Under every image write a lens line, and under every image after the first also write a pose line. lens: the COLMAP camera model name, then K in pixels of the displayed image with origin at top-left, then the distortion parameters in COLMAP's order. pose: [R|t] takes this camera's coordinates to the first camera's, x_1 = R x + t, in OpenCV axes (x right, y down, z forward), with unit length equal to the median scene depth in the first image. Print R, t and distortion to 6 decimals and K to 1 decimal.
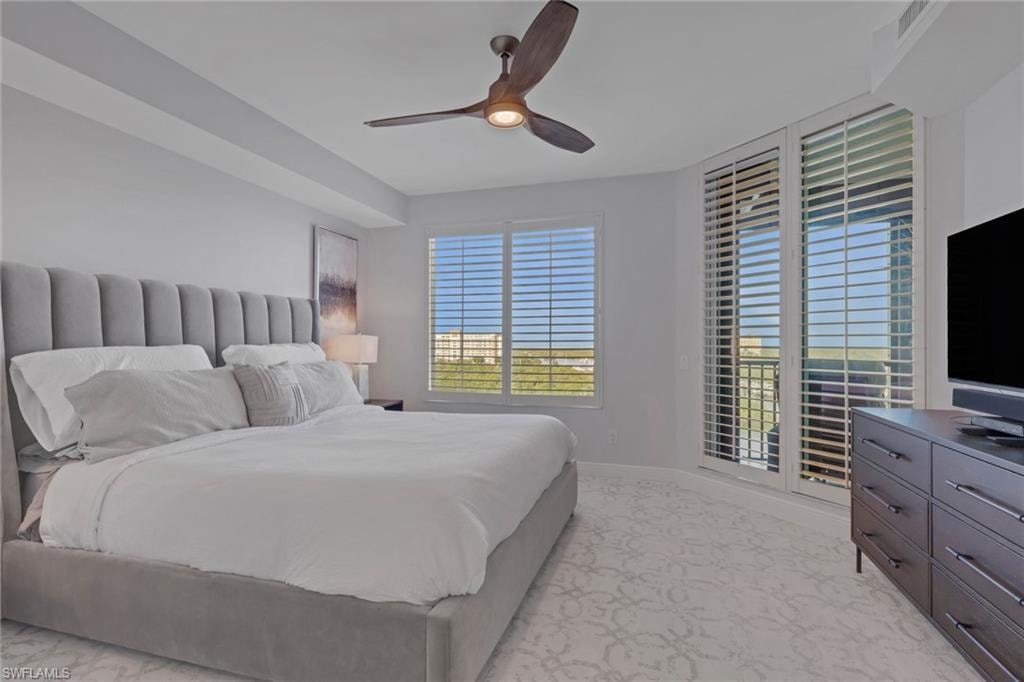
lens RADIAL K [[480.3, 0, 511.3], [0, 480.3, 335.5], [0, 0, 1]] dist [0.000416, -0.000051]
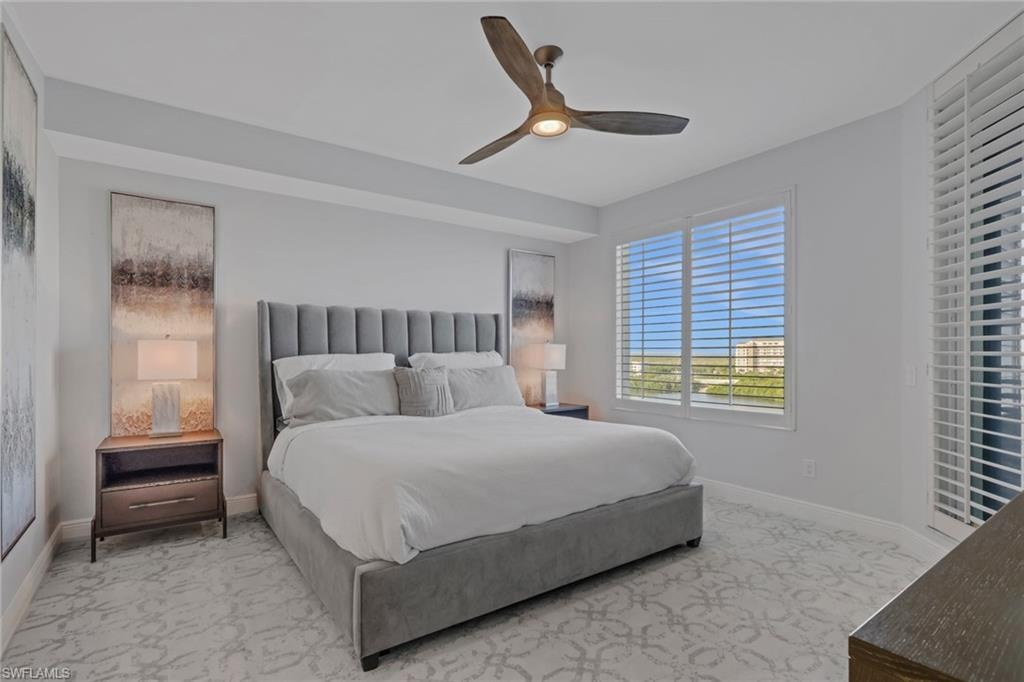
lens RADIAL K [[480.7, 0, 513.8], [0, 480.7, 344.7], [0, 0, 1]] dist [0.000028, -0.000039]
pose [[0.802817, -0.014004, -0.596061, 0.407328], [0.014876, 0.999883, -0.003455, 0.005508], [0.596040, -0.006094, 0.802931, 0.108038]]
